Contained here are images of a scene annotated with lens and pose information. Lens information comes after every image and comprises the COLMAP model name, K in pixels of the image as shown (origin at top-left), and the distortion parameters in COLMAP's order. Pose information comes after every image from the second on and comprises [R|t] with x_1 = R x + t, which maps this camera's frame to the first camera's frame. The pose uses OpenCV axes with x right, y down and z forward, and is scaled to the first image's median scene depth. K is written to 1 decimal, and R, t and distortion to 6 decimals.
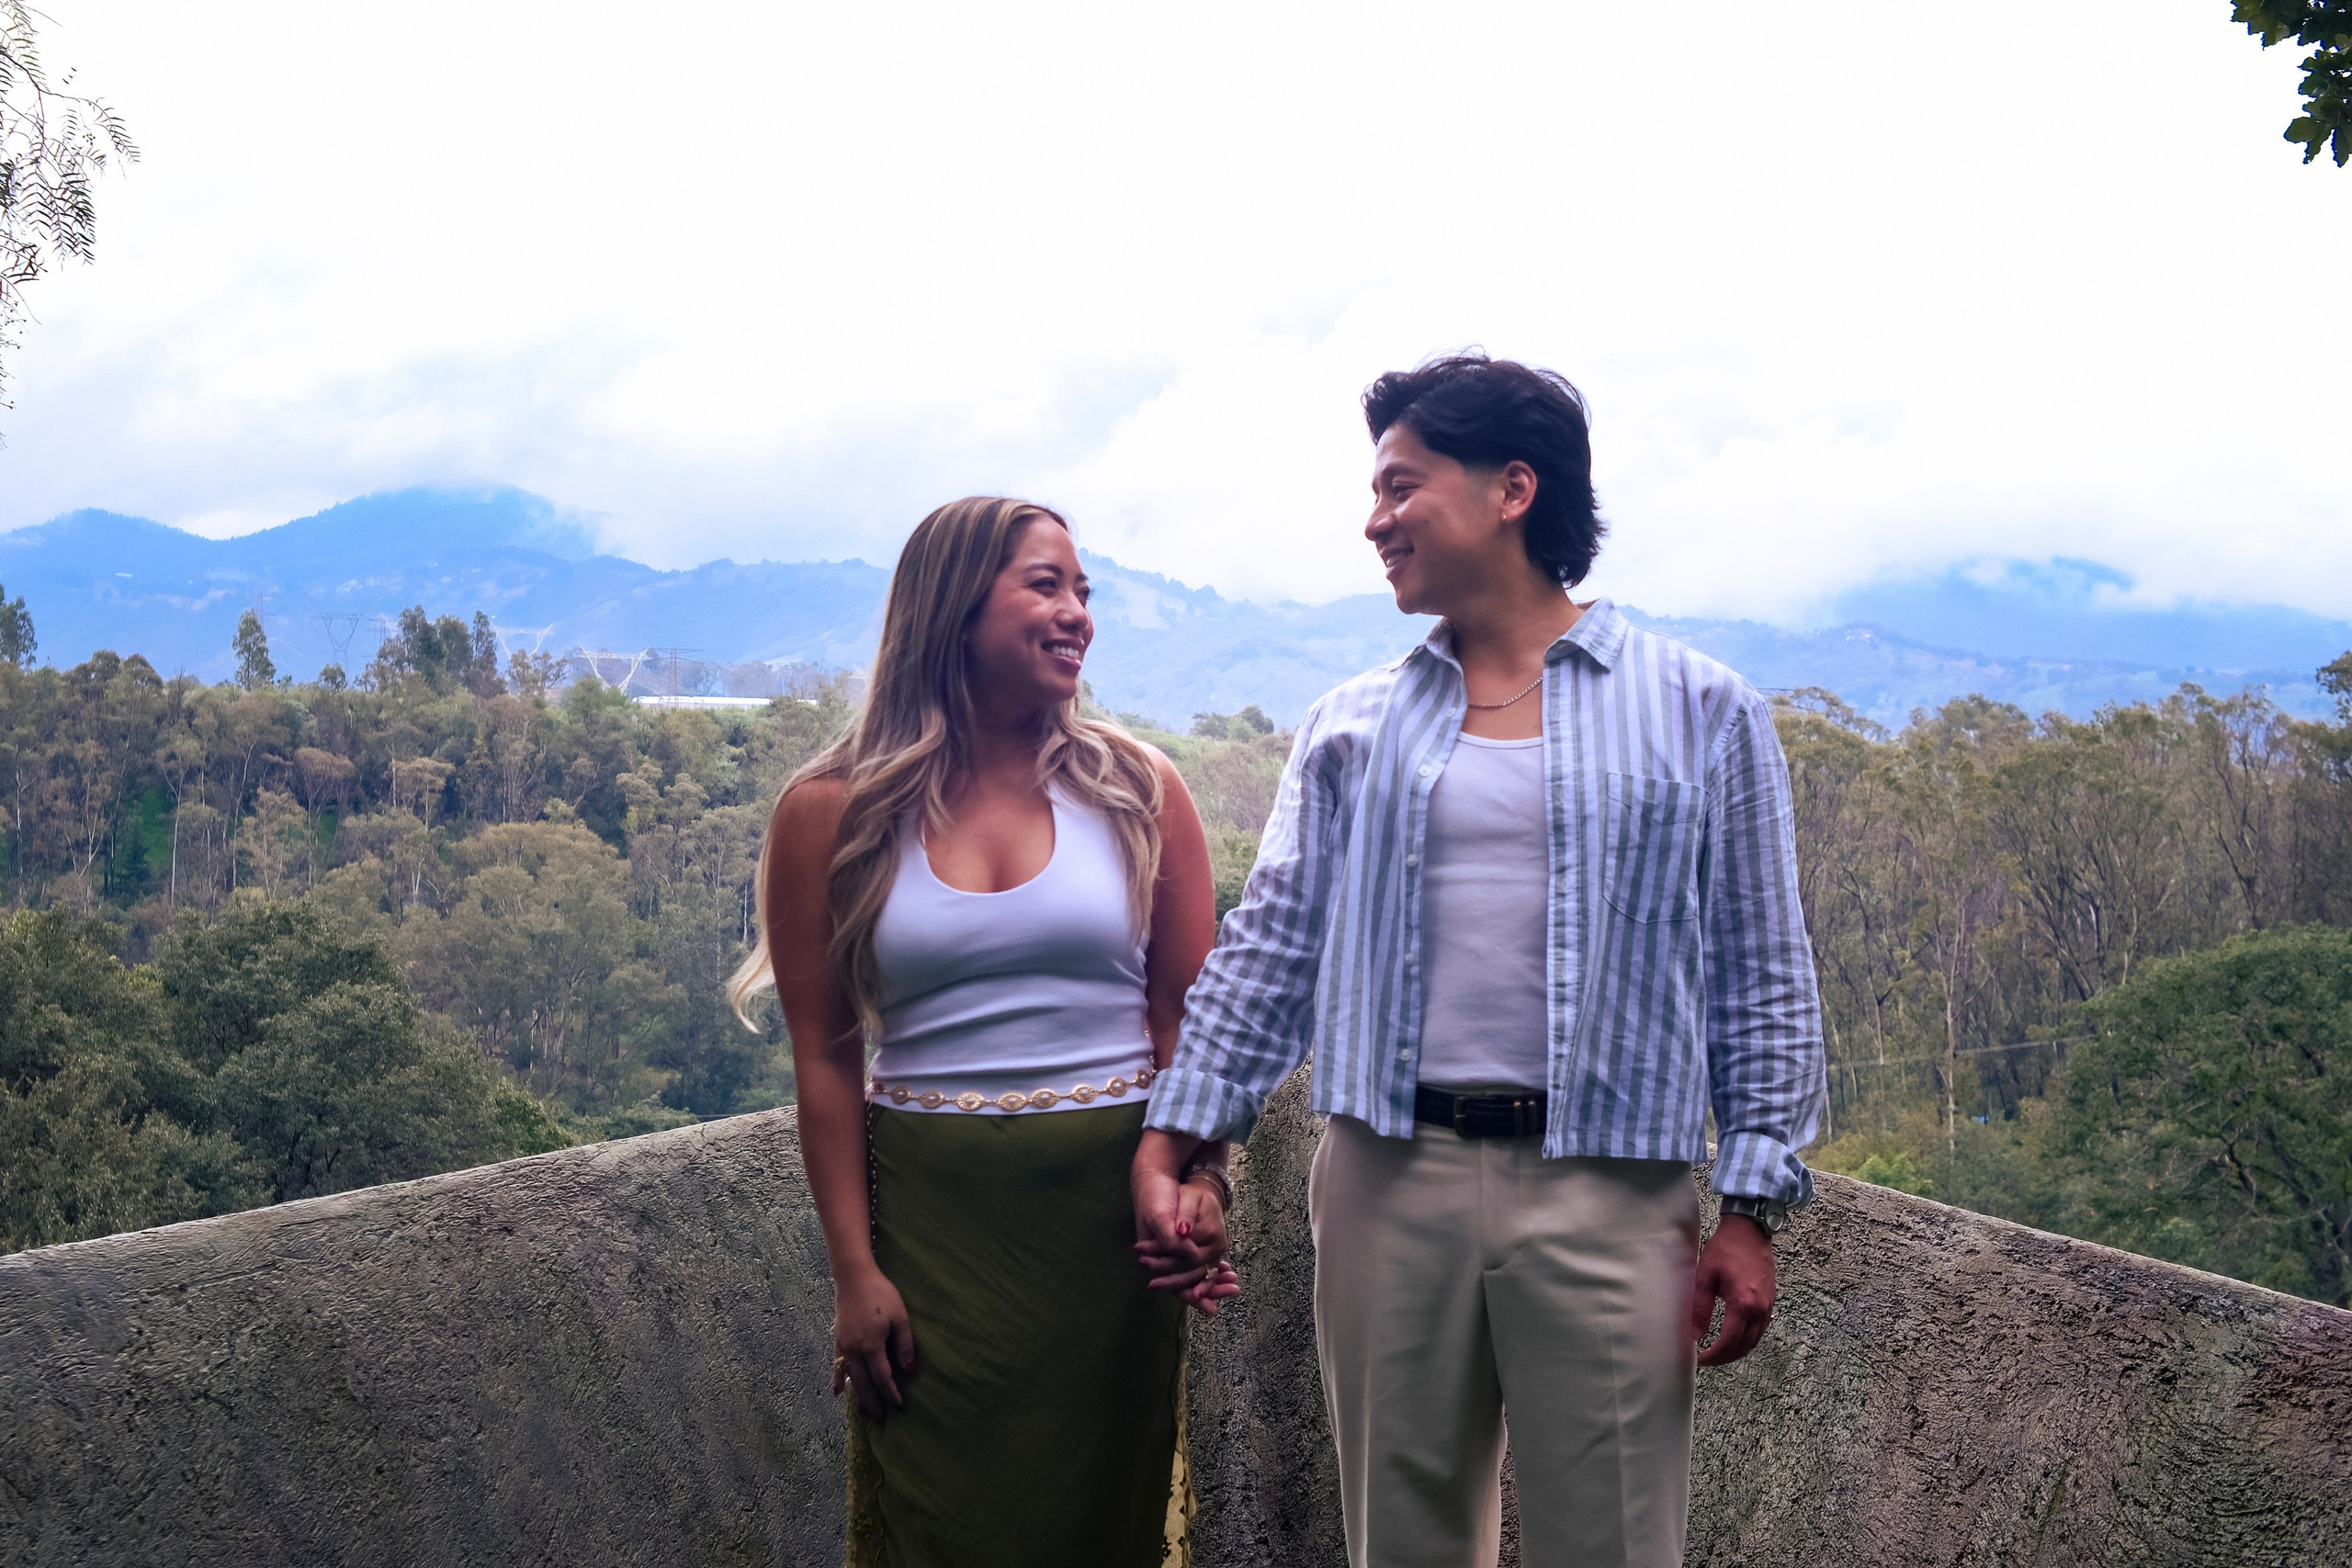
lens RADIAL K [[4525.6, 0, 1133.0], [0, 4525.6, 769.5], [0, 0, 1]] dist [-0.130156, 0.000000]
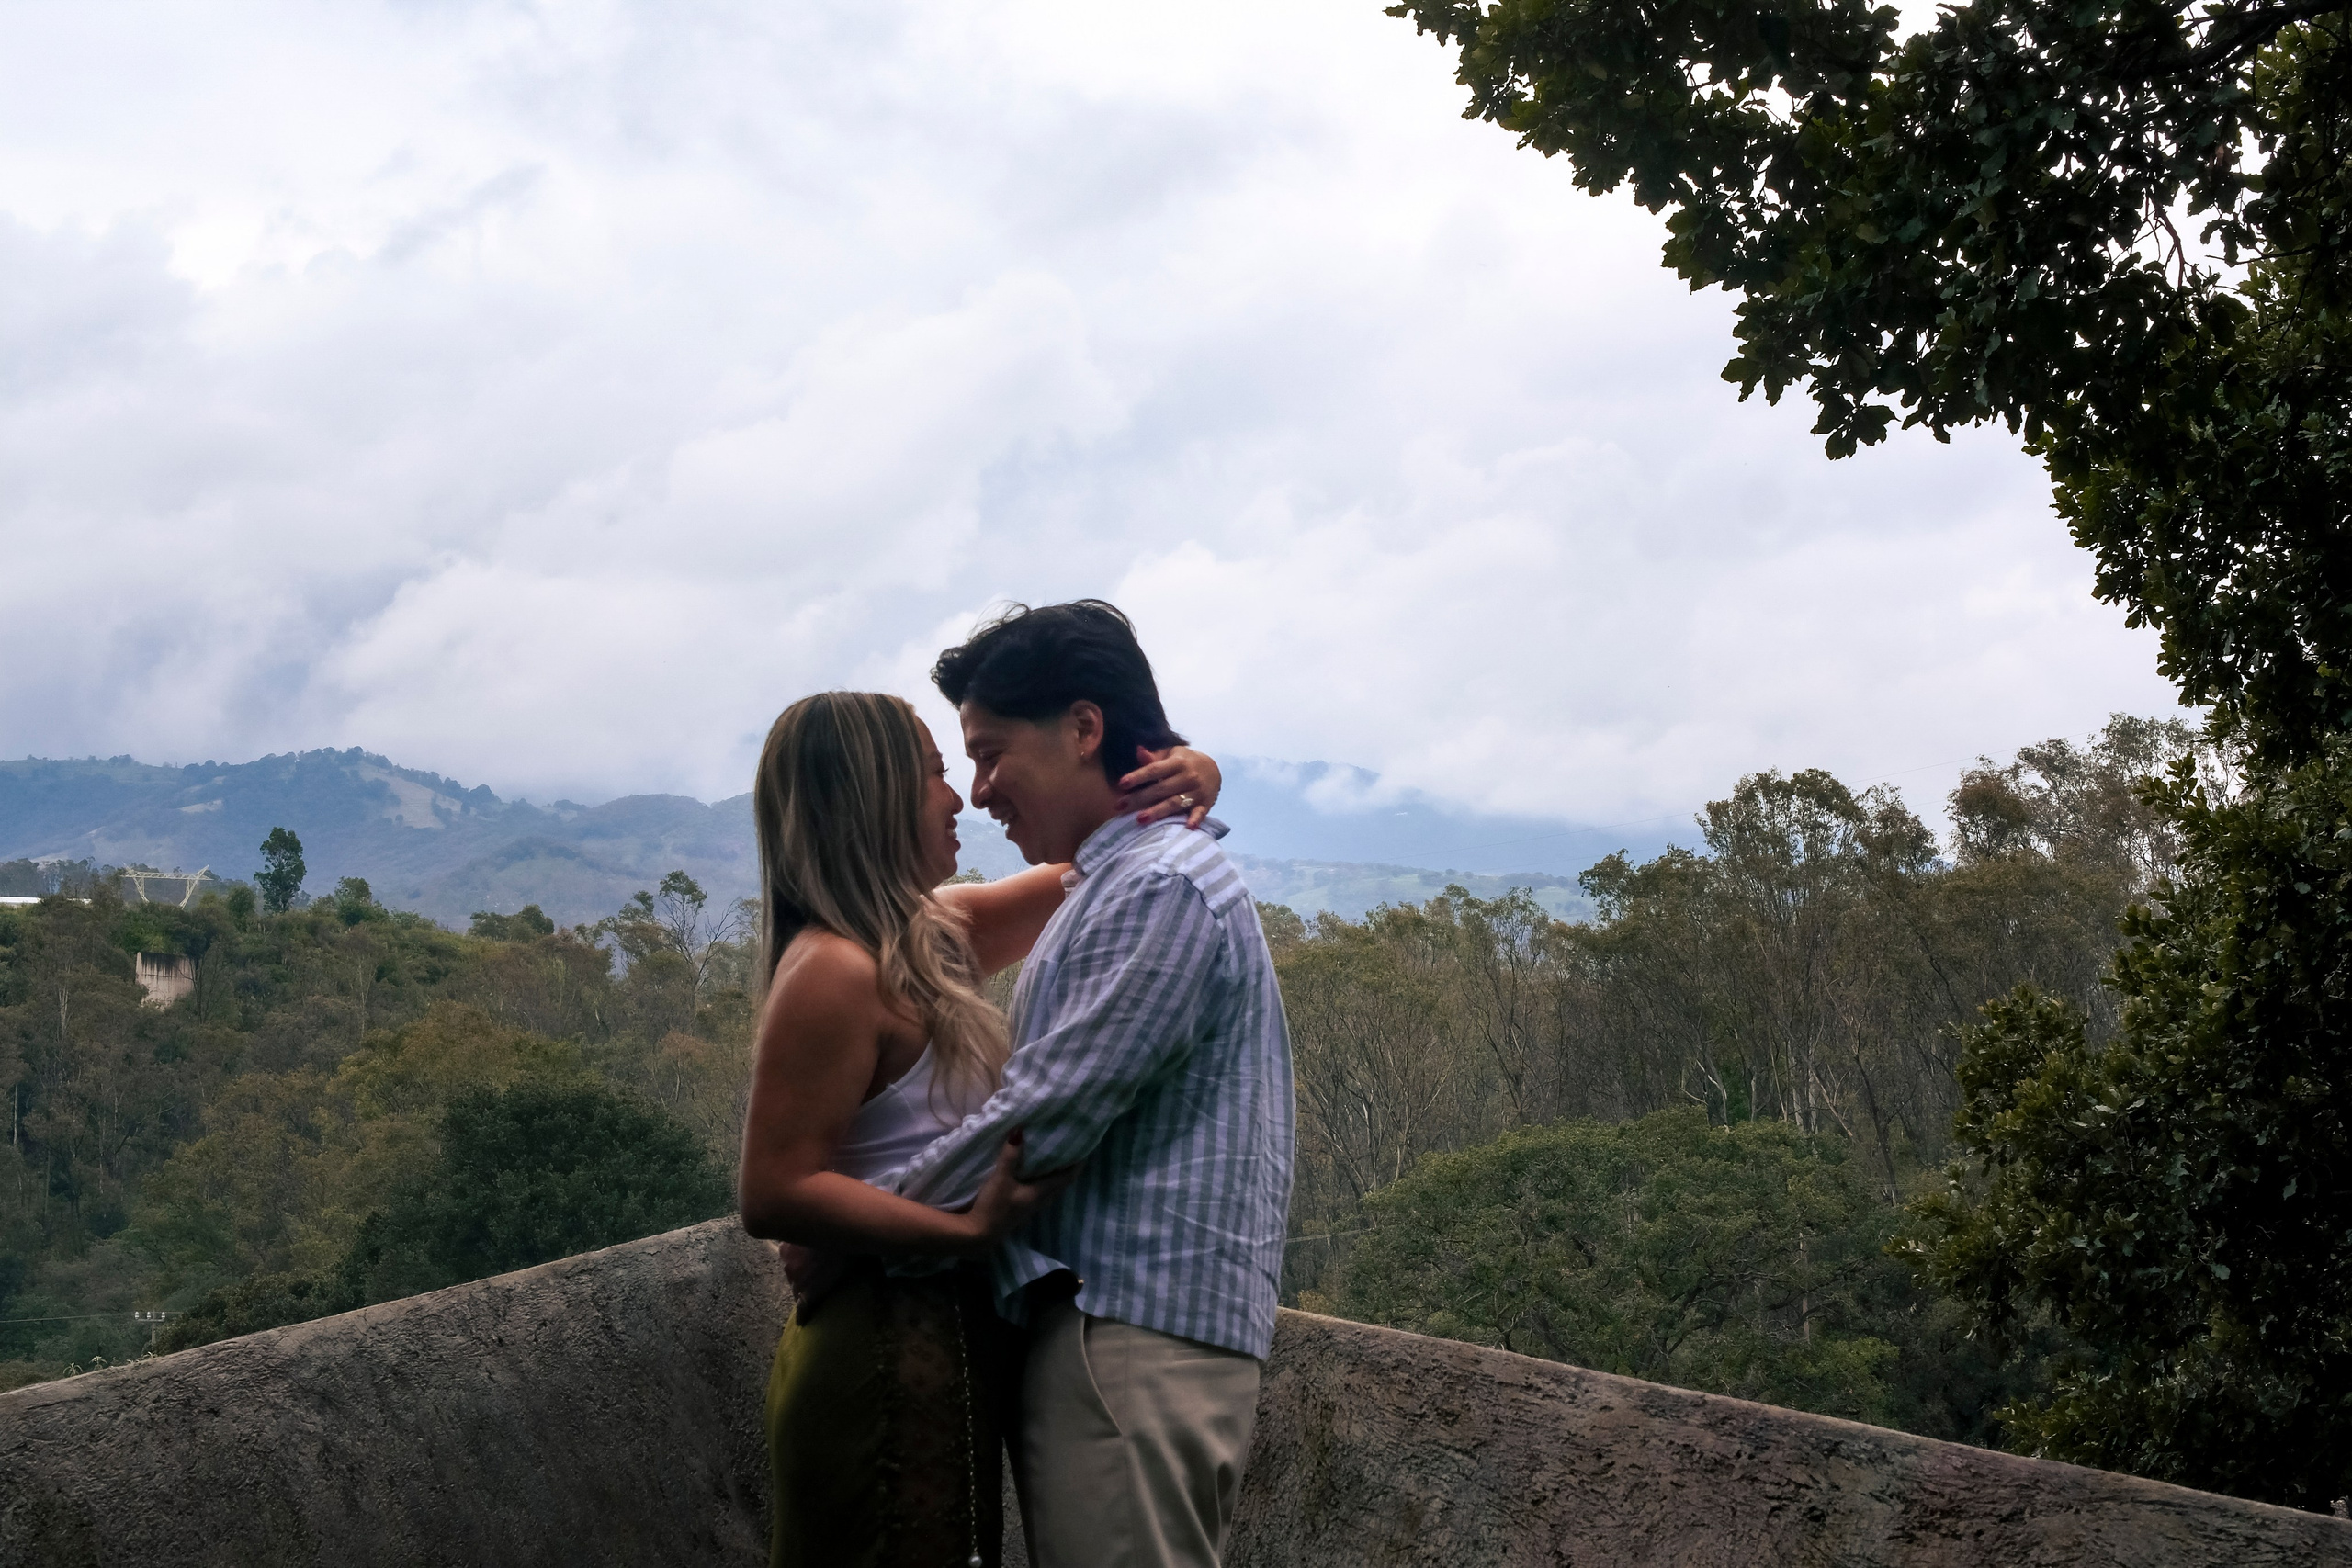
lens RADIAL K [[4525.6, 0, 1246.6], [0, 4525.6, 837.7], [0, 0, 1]] dist [-0.130156, 0.000000]
pose [[0.980989, 0.005286, 0.193993, -0.098770], [0.000413, 0.999570, -0.029328, 0.000878], [-0.194065, 0.028850, 0.980564, -0.052834]]
